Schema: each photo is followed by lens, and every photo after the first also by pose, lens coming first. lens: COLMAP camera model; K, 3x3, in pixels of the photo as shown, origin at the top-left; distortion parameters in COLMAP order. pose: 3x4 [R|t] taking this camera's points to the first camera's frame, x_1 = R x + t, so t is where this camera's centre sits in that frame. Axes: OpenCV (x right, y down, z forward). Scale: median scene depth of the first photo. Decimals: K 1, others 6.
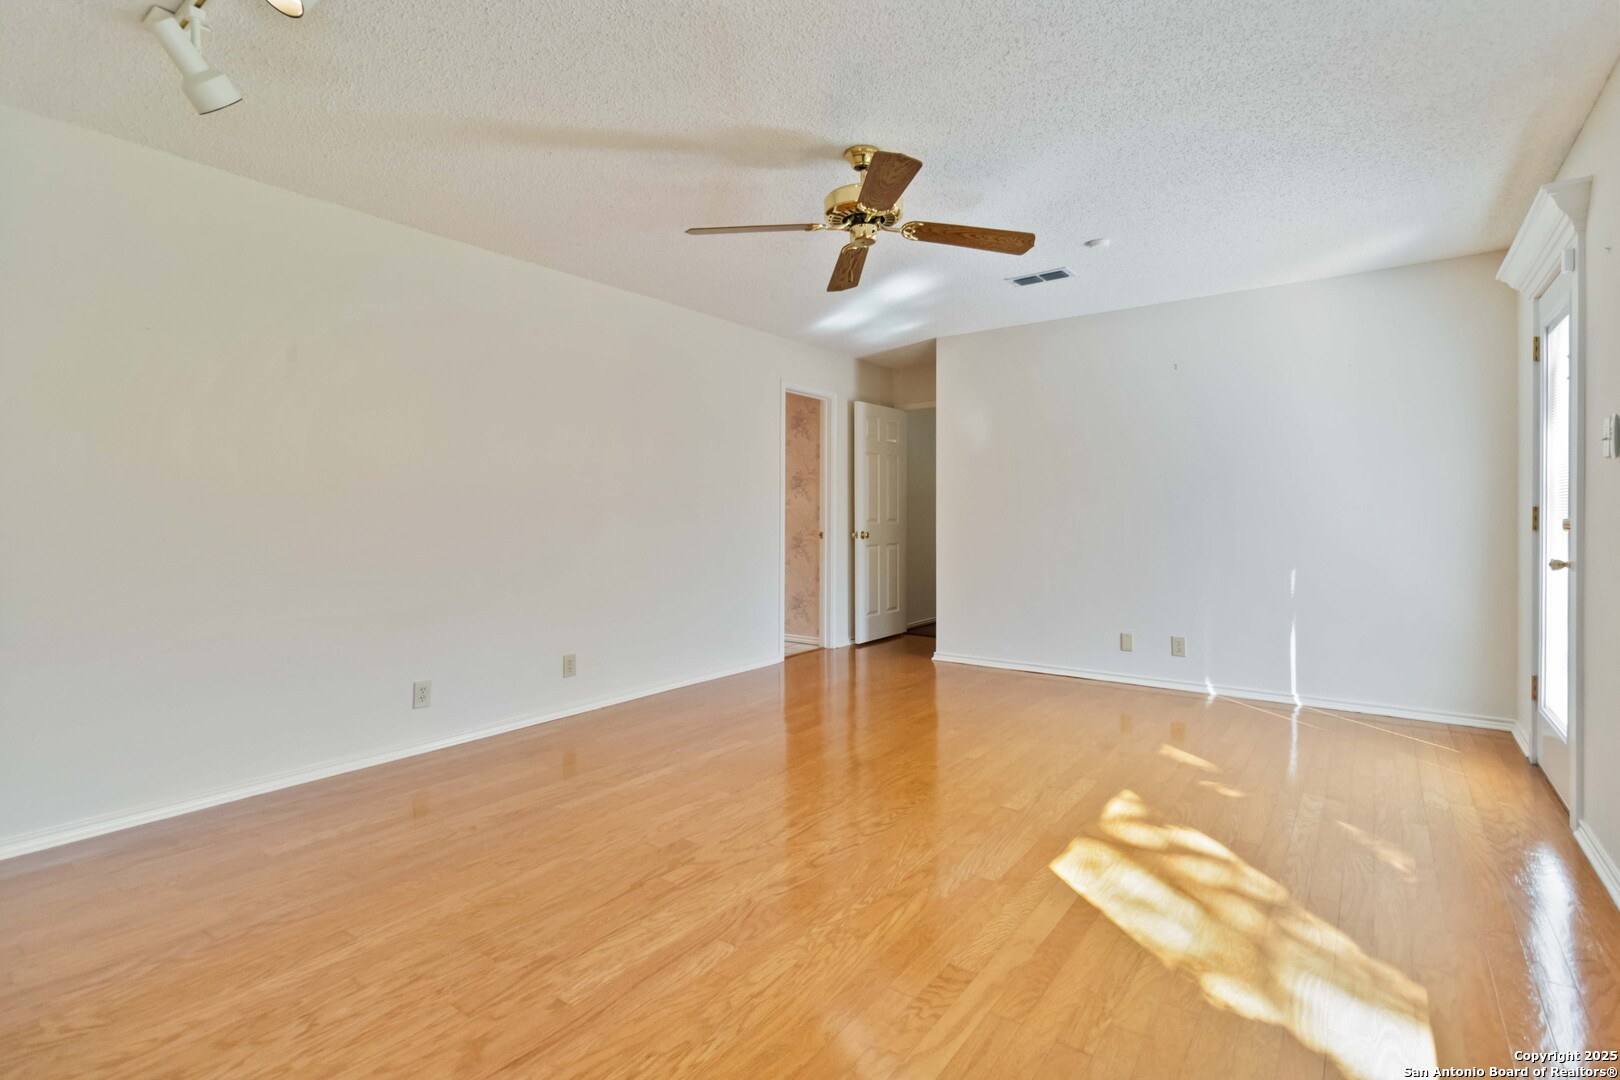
lens RADIAL K [[756.7, 0, 810.5], [0, 756.7, 527.3], [0, 0, 1]] dist [-0.002401, 0.000024]
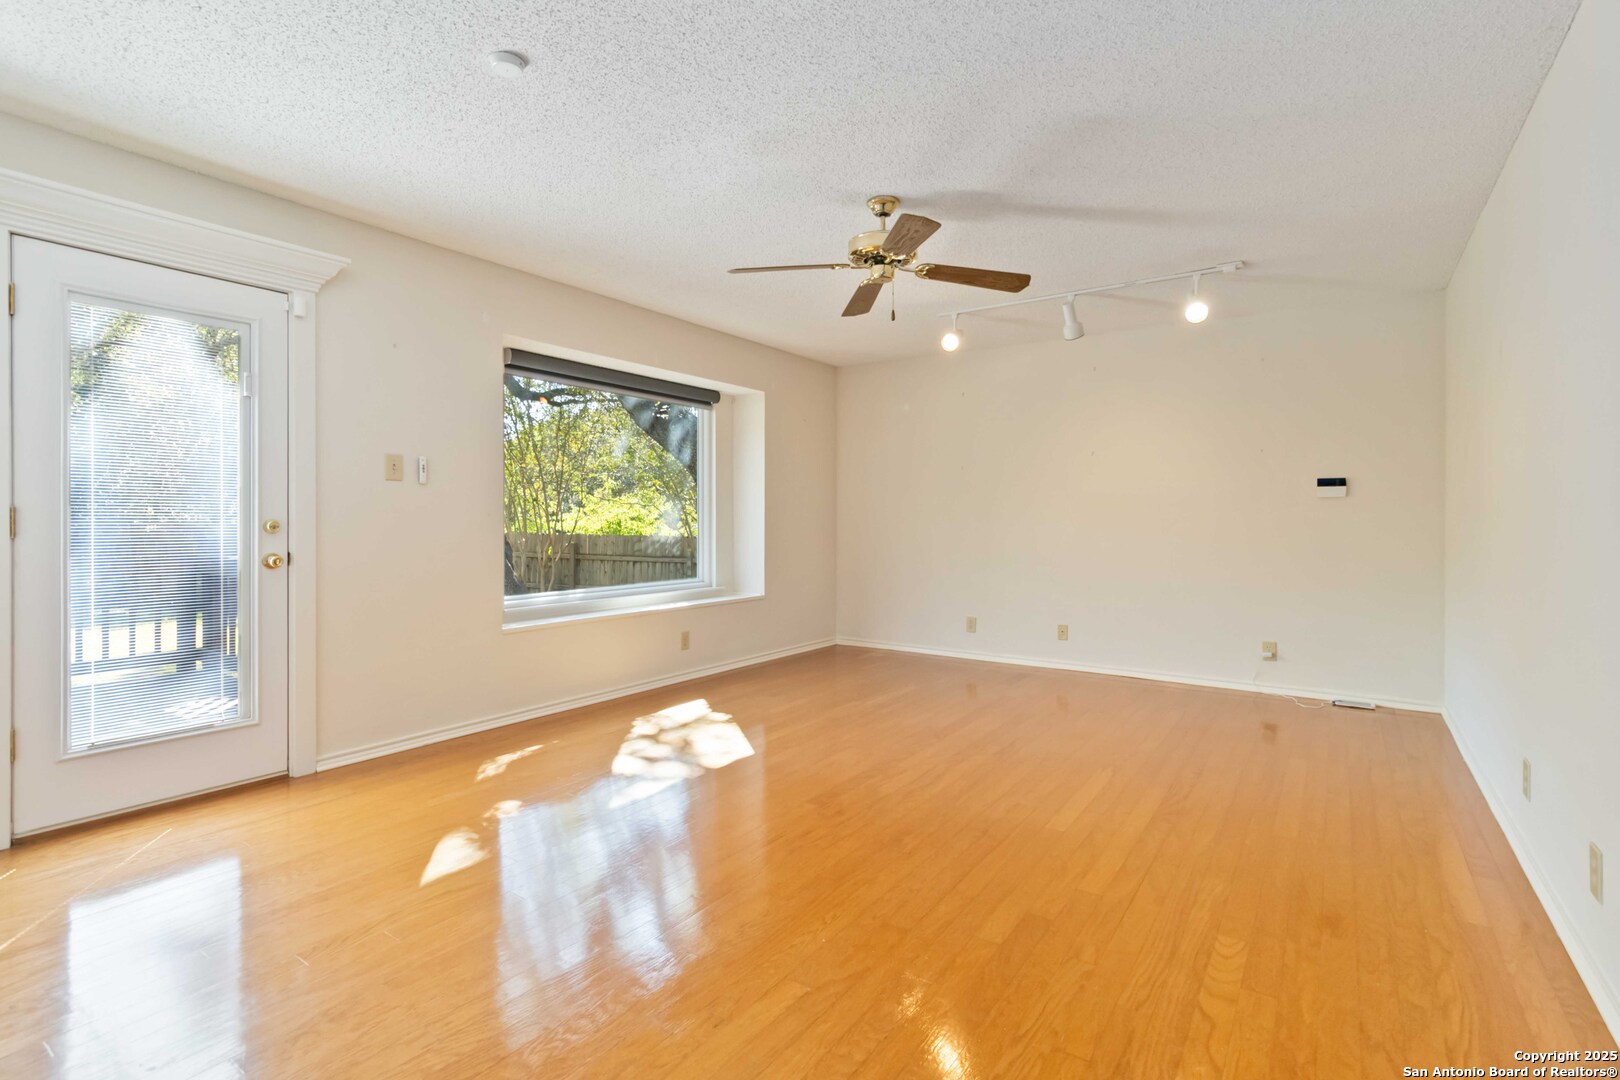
lens RADIAL K [[756.7, 0, 810.5], [0, 756.7, 527.3], [0, 0, 1]] dist [-0.002401, 0.000024]
pose [[-0.999316, -0.003304, -0.036833, 0.269494], [-0.003670, 0.999944, 0.009891, -0.017322], [0.036799, 0.010019, -0.999272, 2.597100]]
